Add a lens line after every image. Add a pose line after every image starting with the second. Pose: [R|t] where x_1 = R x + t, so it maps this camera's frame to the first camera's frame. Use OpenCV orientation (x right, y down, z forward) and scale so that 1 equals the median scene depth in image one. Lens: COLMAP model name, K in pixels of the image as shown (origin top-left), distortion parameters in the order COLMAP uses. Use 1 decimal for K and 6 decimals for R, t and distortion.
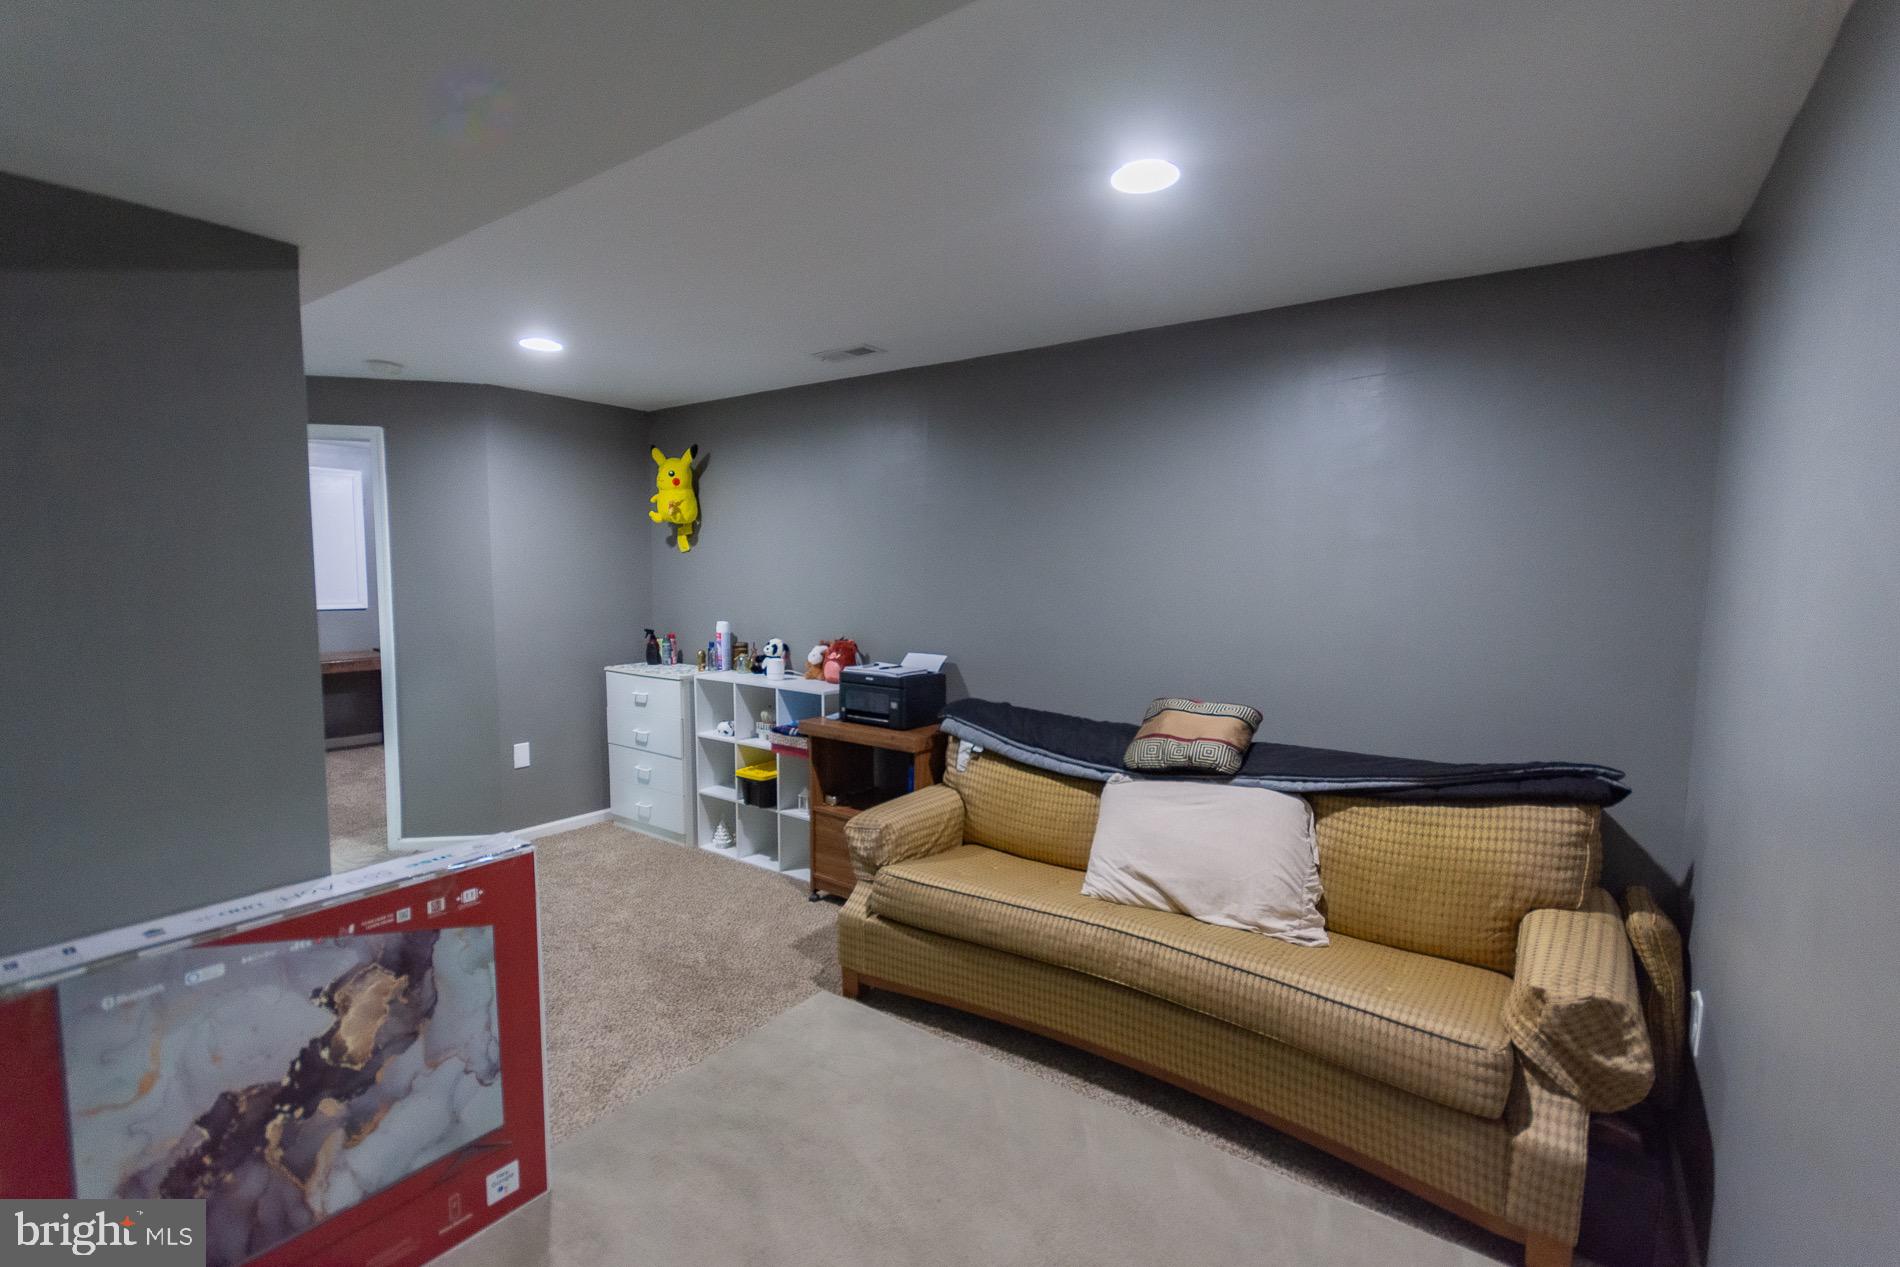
lens RADIAL K [[856.2, 0, 943.0], [0, 856.2, 640.3], [0, 0, 1]] dist [0.004263, -0.001241]
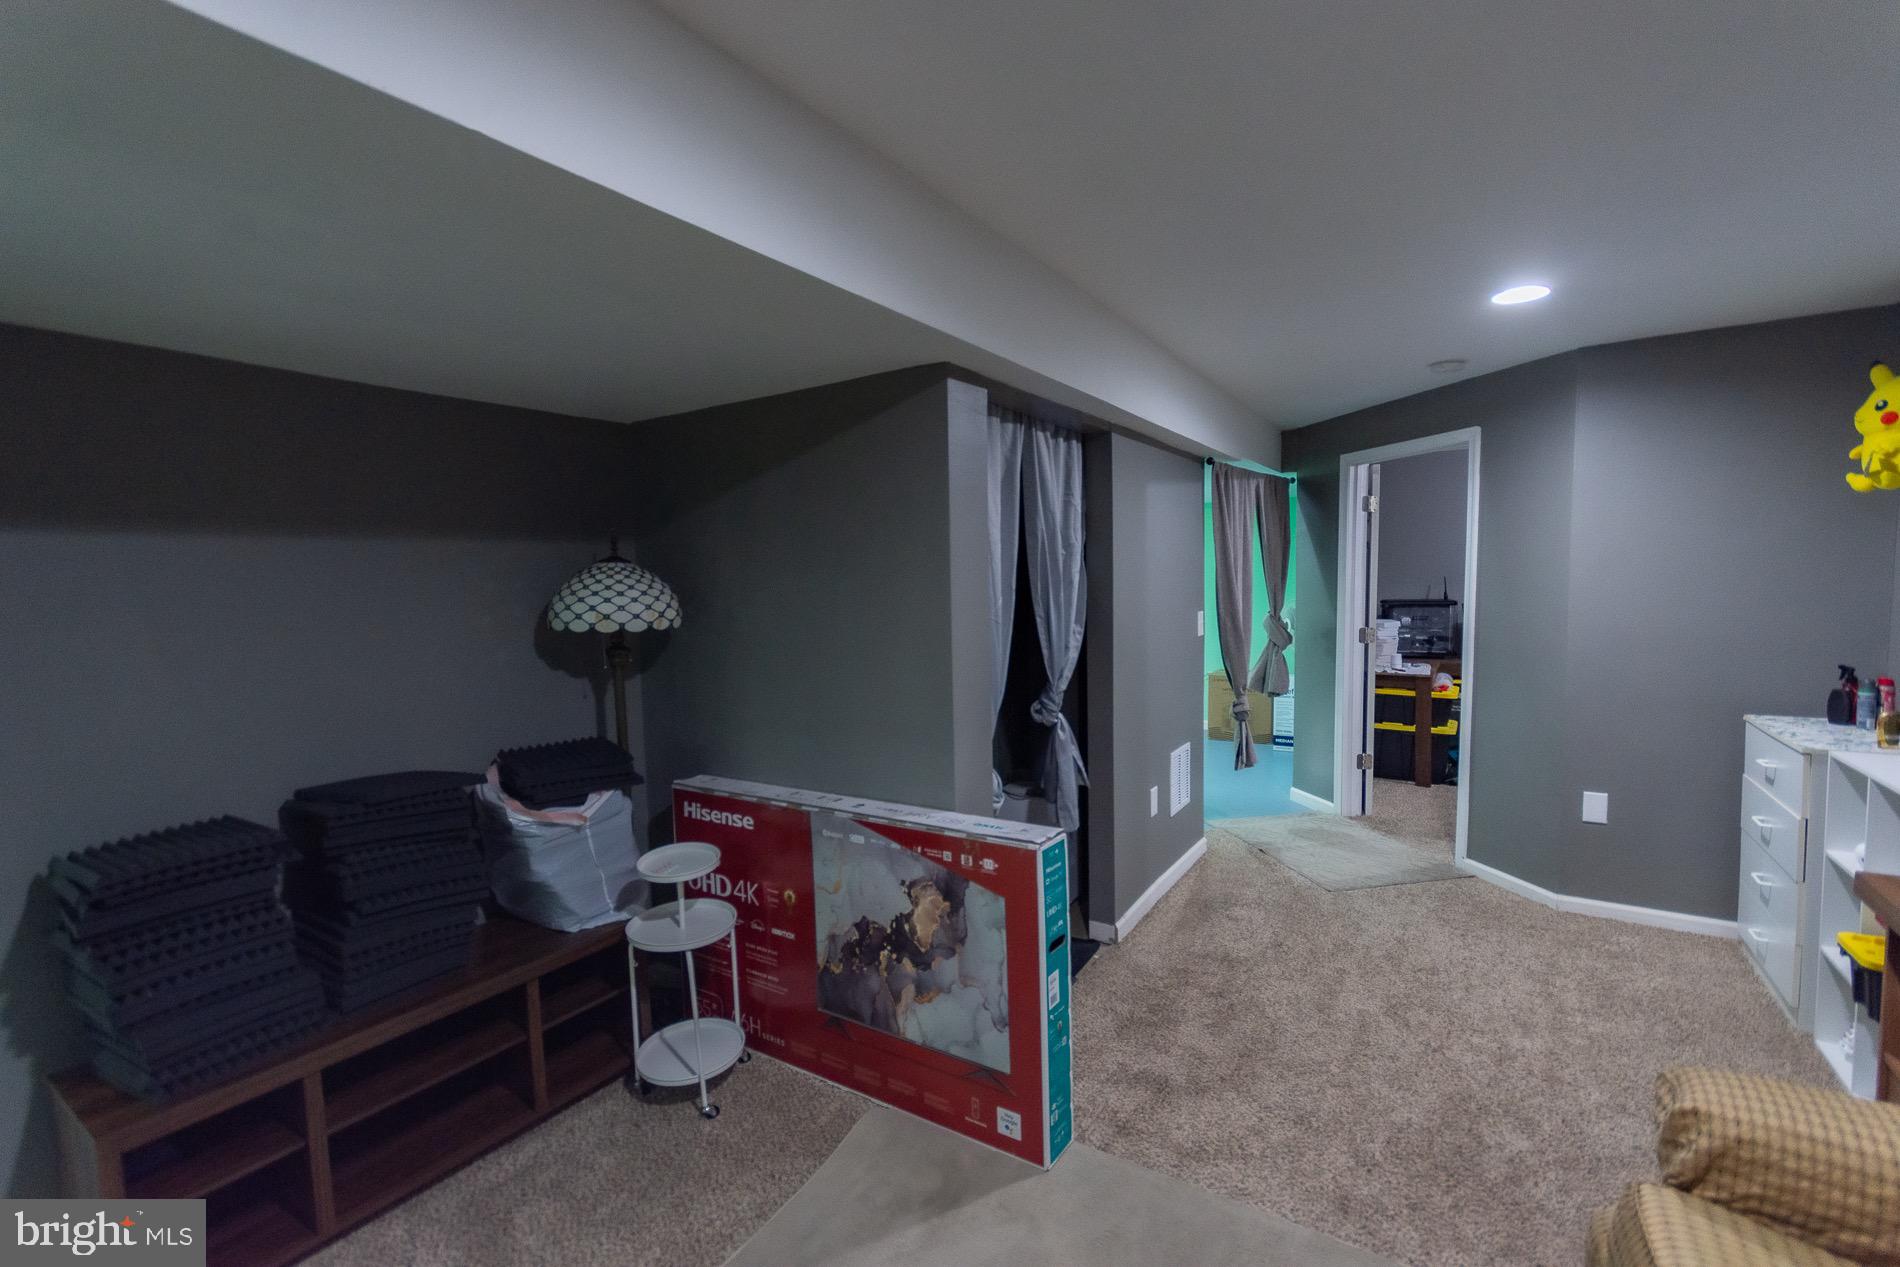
lens RADIAL K [[837.9, 0, 946.2], [0, 837.9, 636.0], [0, 0, 1]] dist [0.003314, 0.000009]
pose [[0.051610, 0.065824, -0.996496, 0.626467], [-0.059908, 0.996233, 0.062704, -0.095068], [0.996869, 0.056461, 0.055359, 0.911269]]
